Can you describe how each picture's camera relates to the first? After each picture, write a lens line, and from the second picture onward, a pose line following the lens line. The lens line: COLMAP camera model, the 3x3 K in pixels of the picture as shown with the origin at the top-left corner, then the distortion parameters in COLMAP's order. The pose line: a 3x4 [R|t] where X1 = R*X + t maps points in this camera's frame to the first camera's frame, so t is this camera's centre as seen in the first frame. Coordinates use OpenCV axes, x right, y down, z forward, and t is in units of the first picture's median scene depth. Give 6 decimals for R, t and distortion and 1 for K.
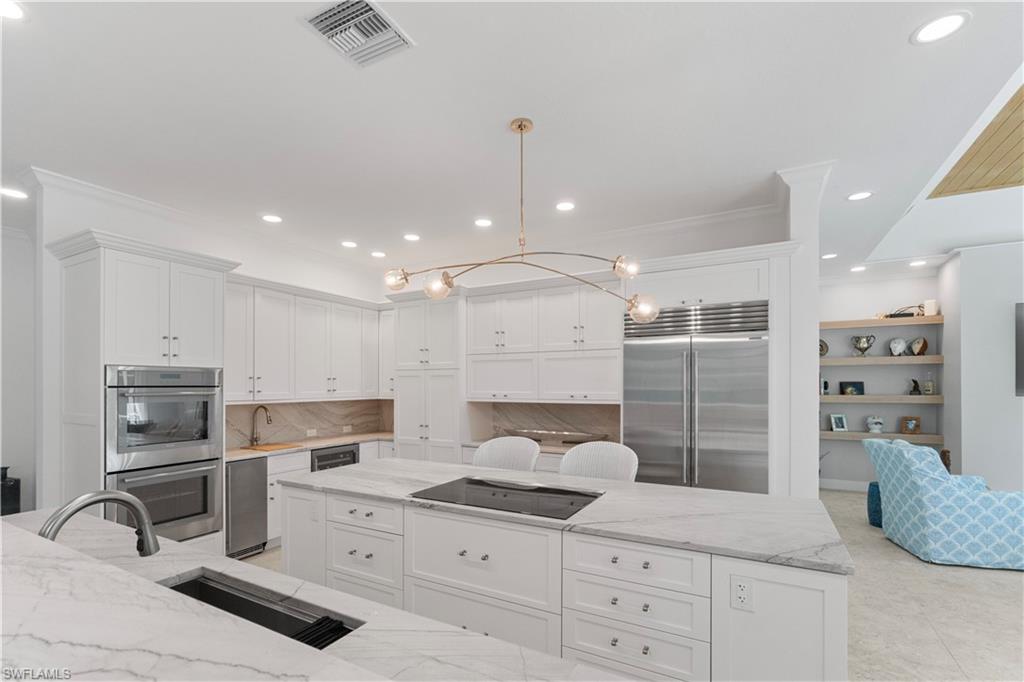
lens RADIAL K [[456.0, 0, 513.7], [0, 456.0, 381.0], [0, 0, 1]] dist [-0.000895, 0.000156]
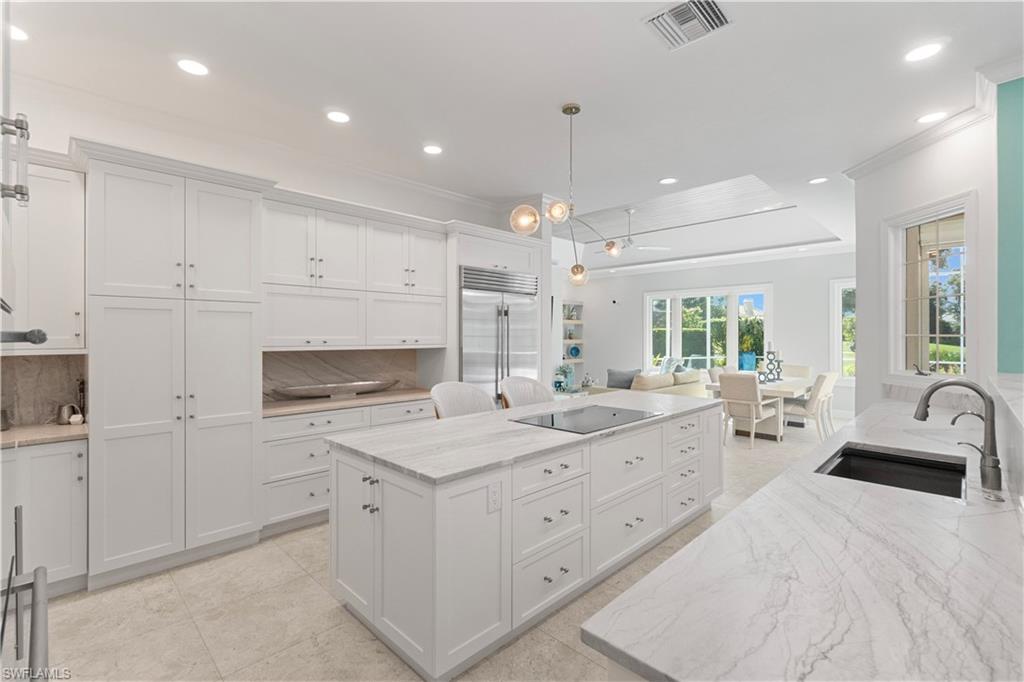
lens RADIAL K [[466.4, 0, 512.7], [0, 466.4, 337.4], [0, 0, 1]] dist [0.003646, 0.000603]
pose [[0.277642, 0.000237, 0.960685, -0.686898], [-0.007749, 0.999968, 0.001993, 0.019821], [-0.960653, -0.007998, 0.277635, 0.462379]]
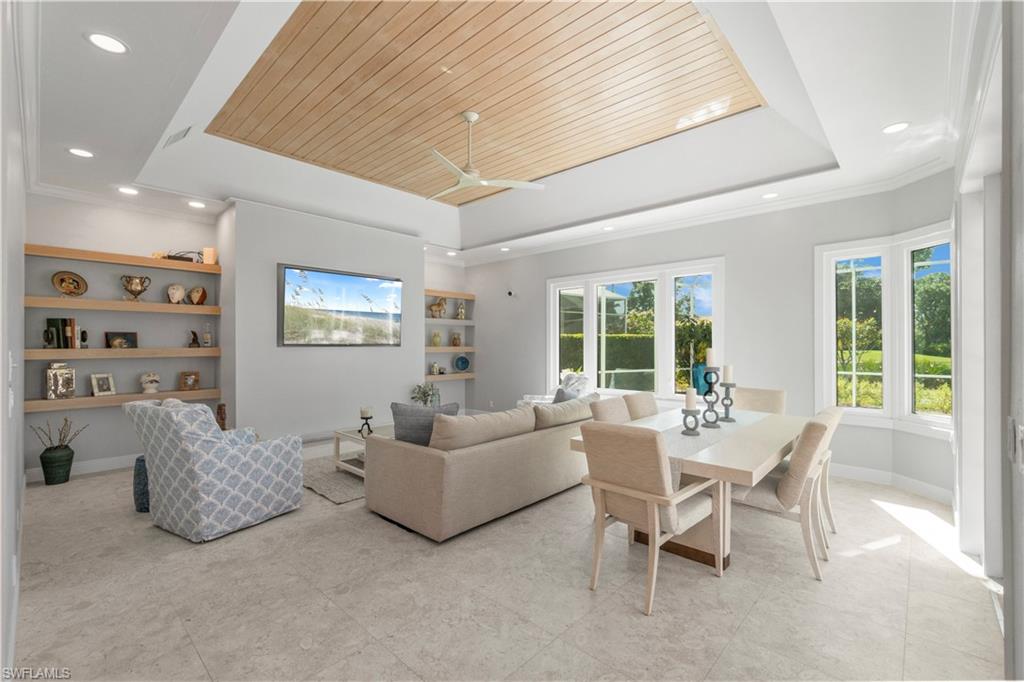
lens RADIAL K [[447.5, 0, 507.0], [0, 447.5, 350.4], [0, 0, 1]] dist [-0.002072, 0.000054]
pose [[0.250462, -0.008180, 0.968092, 0.218987], [-0.007767, 0.999915, 0.010458, 0.028947], [-0.968095, -0.010138, 0.250377, 0.215006]]
